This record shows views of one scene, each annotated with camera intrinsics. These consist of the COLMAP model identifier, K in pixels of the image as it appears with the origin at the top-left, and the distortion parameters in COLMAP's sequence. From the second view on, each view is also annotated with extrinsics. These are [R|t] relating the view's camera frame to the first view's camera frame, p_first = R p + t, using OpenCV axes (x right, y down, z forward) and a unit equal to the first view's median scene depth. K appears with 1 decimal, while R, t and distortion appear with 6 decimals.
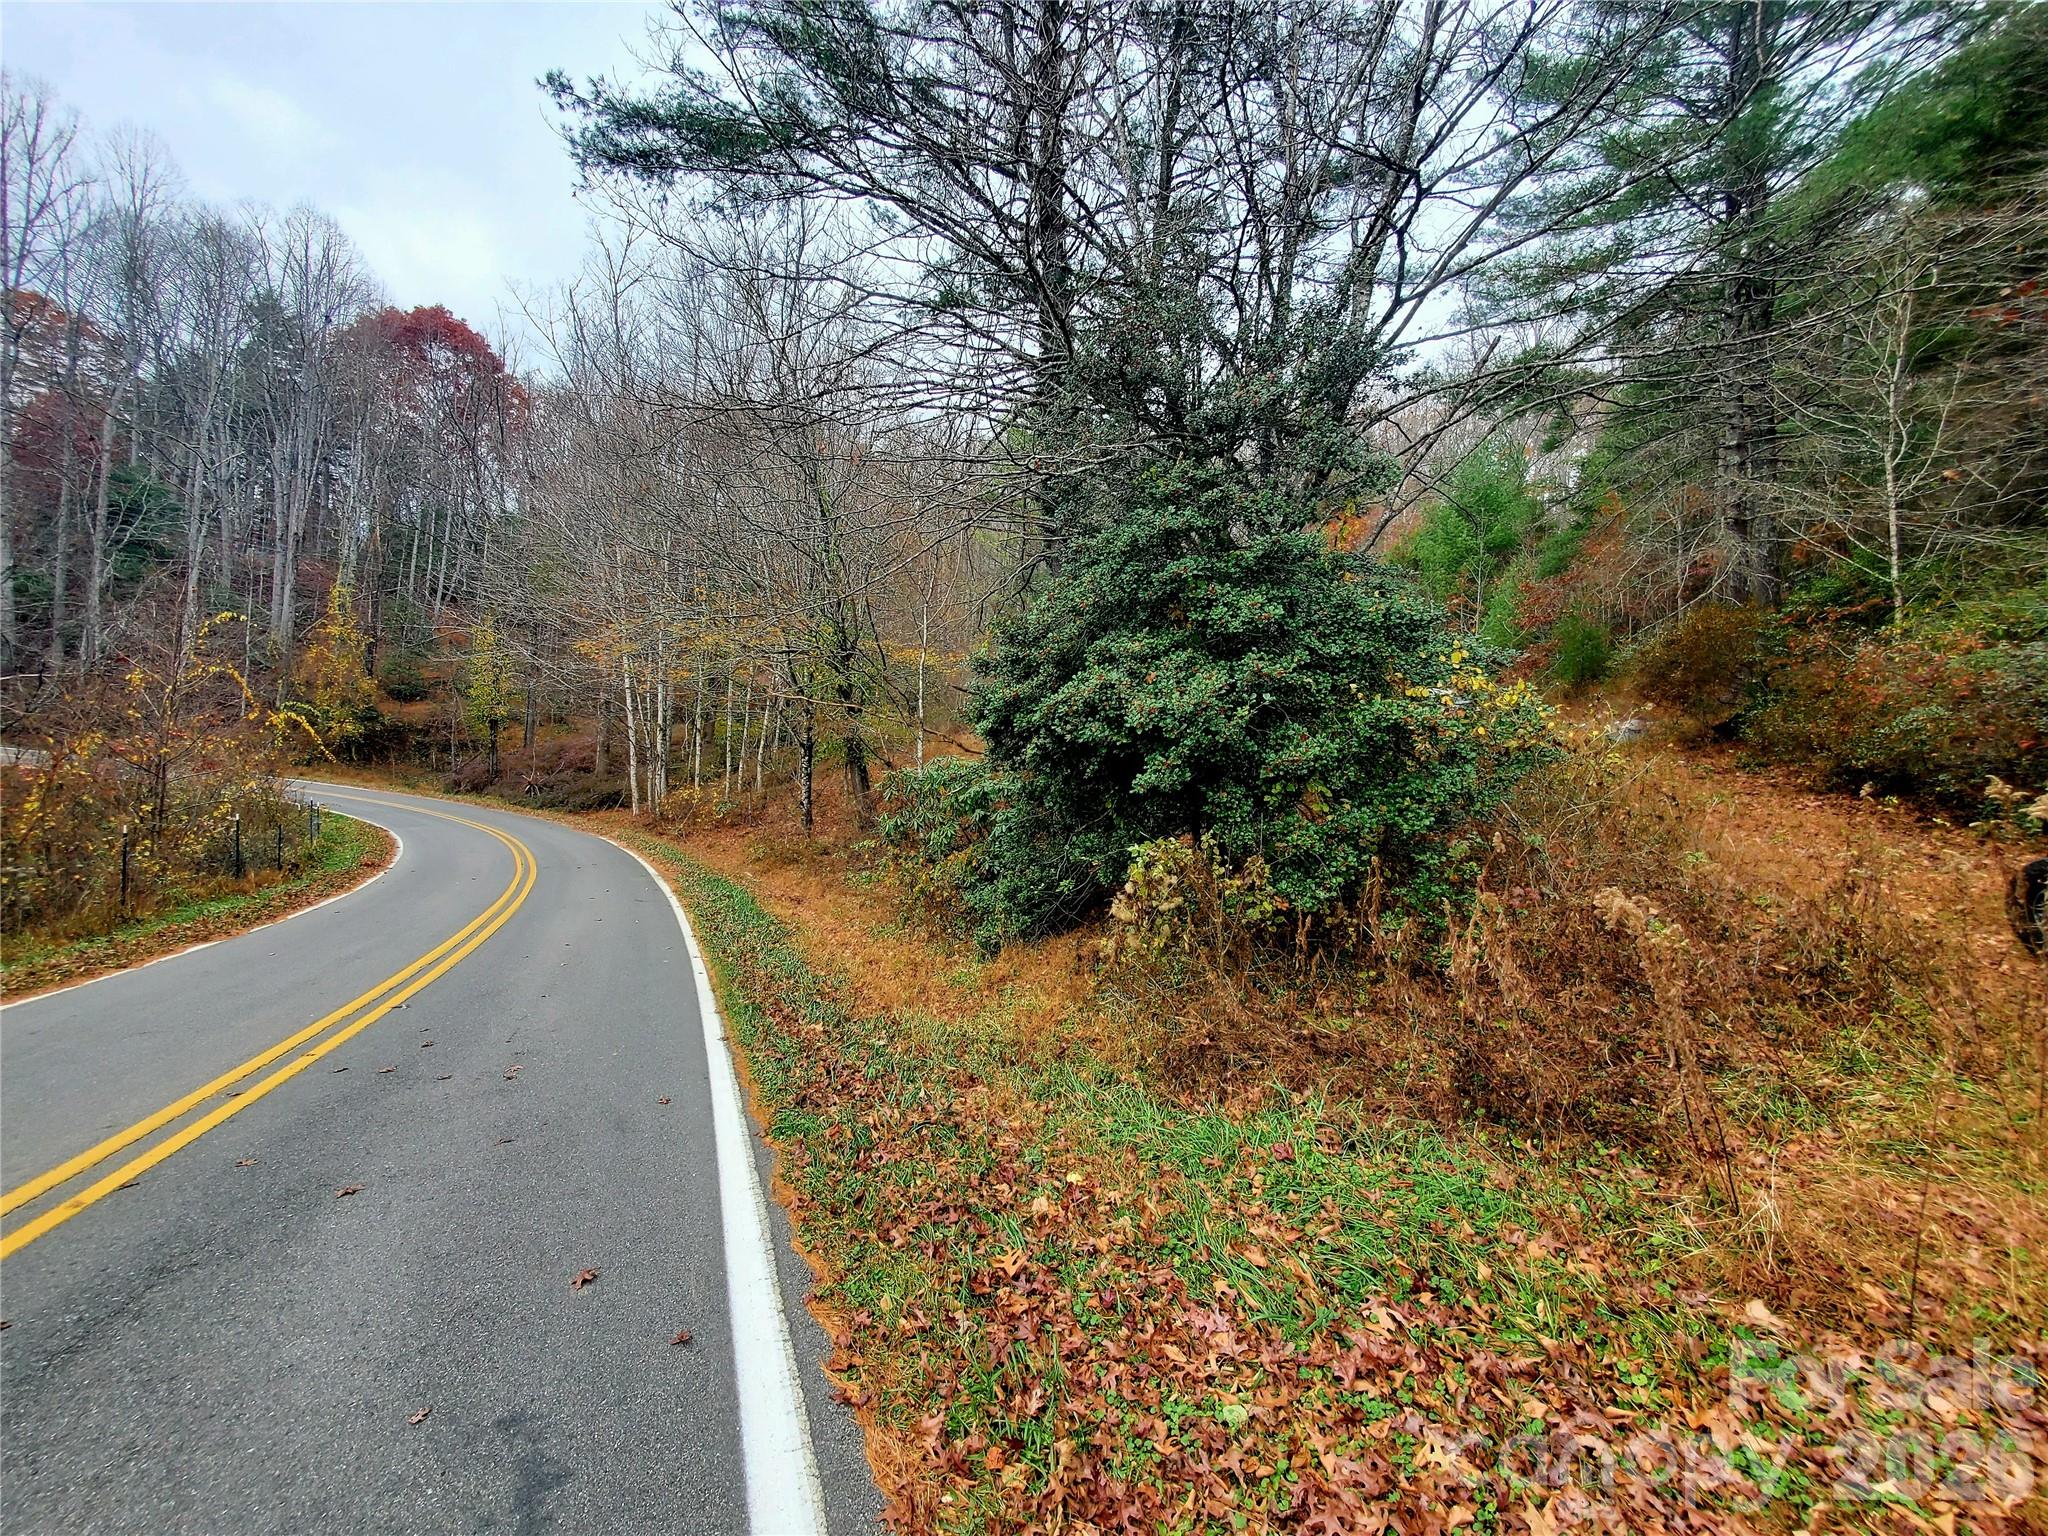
lens RADIAL K [[811.0, 0, 1014.0], [0, 811.0, 770.7], [0, 0, 1]] dist [-0.005598, 0.000884]
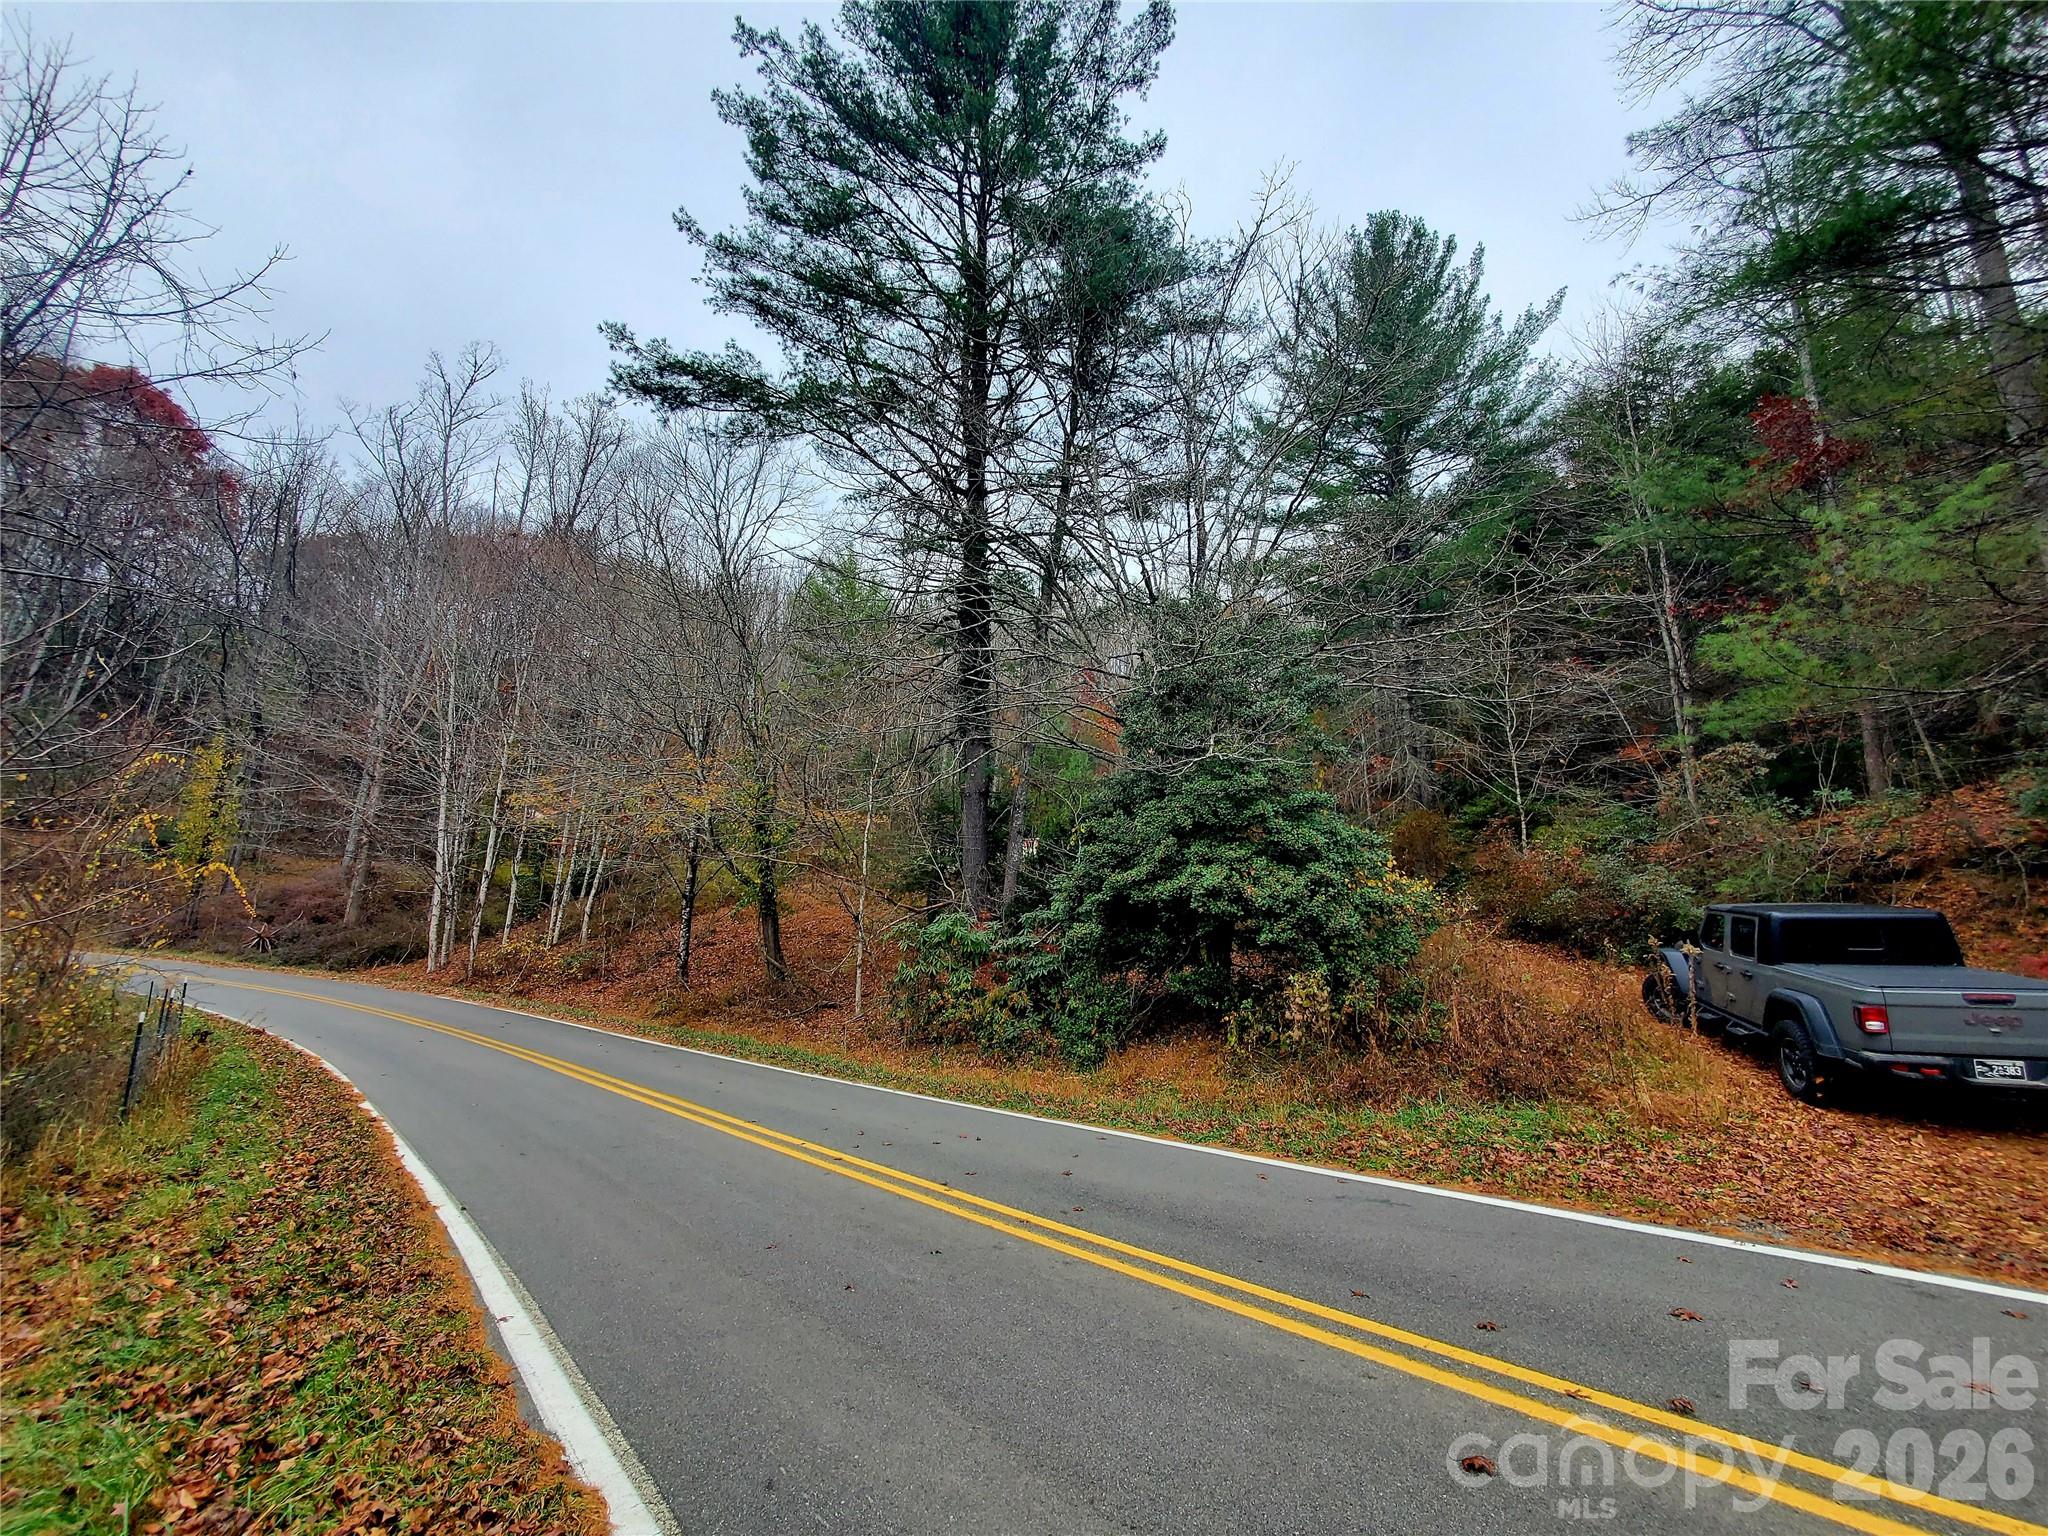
lens RADIAL K [[811.0, 0, 1003.9], [0, 811.0, 768.8], [0, 0, 1]] dist [-0.005598, 0.000884]
pose [[0.944752, 0.054592, 0.323208, -0.369415], [0.001340, 0.985382, -0.170356, -0.027989], [-0.327783, 0.161377, 0.930868, -0.165912]]
